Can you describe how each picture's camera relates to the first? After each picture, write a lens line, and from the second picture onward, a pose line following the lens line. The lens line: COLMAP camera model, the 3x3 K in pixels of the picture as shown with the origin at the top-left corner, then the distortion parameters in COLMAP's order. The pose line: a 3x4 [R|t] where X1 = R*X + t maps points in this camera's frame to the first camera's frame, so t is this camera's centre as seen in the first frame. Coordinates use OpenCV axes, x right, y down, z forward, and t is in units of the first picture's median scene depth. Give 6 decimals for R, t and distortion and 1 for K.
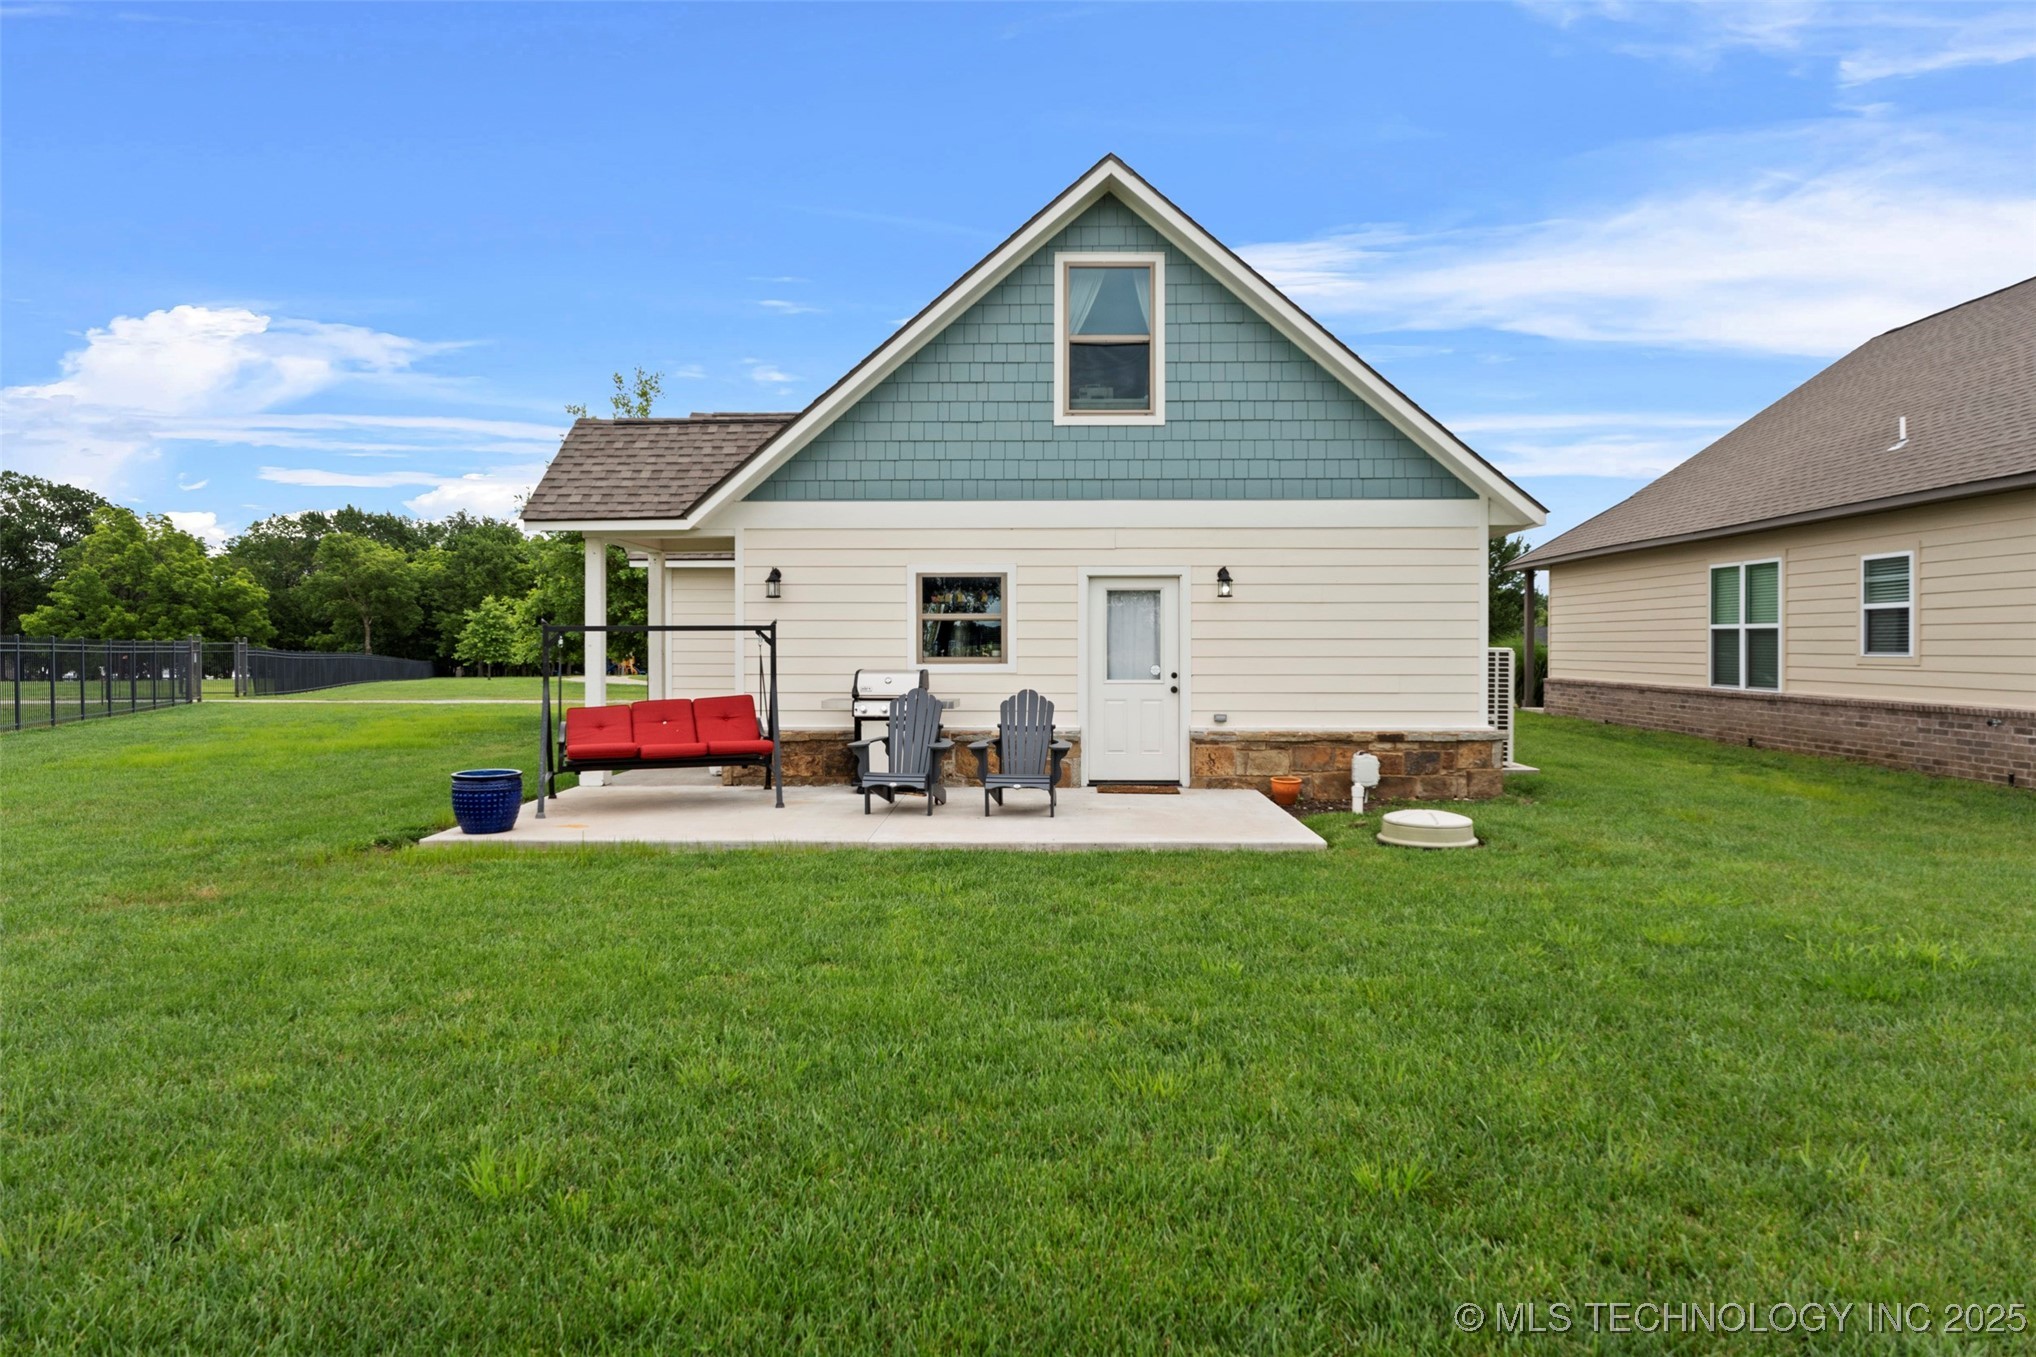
lens RADIAL K [[1201.7, 0, 1017.6], [0, 1201.7, 665.0], [0, 0, 1]] dist [-0.004571, 0.000895]
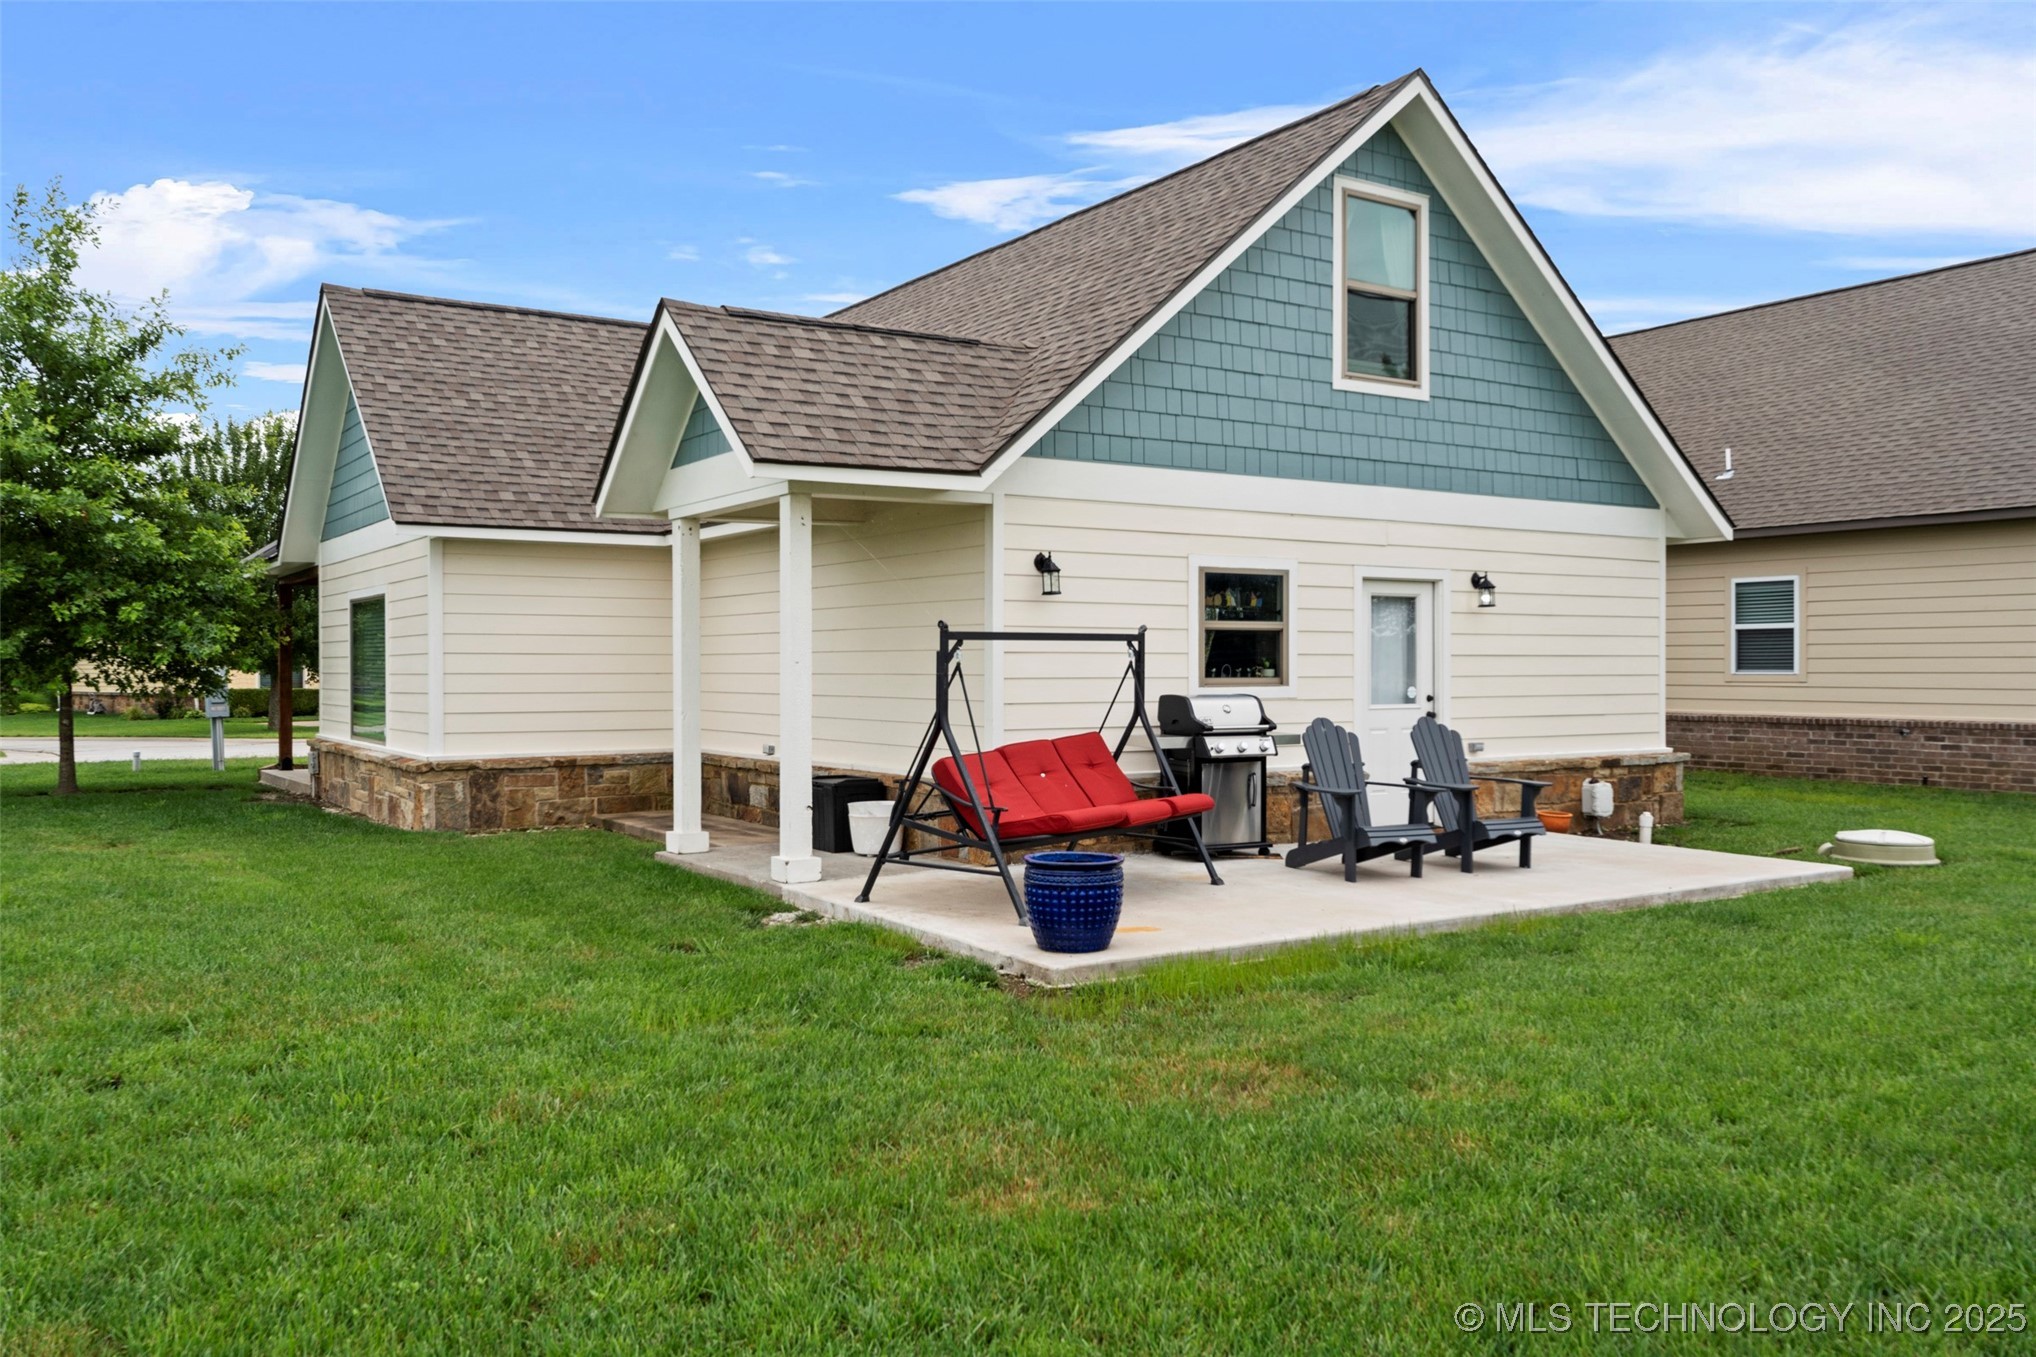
lens RADIAL K [[1612.7, 0, 1017.7], [0, 1612.7, 681.8], [0, 0, 1]] dist [0.012352, 0.000721]
pose [[0.821151, -0.005843, 0.570681, -0.756496], [0.008683, 0.999960, -0.002255, -0.002958], [-0.570645, 0.006807, 0.821169, 0.234705]]
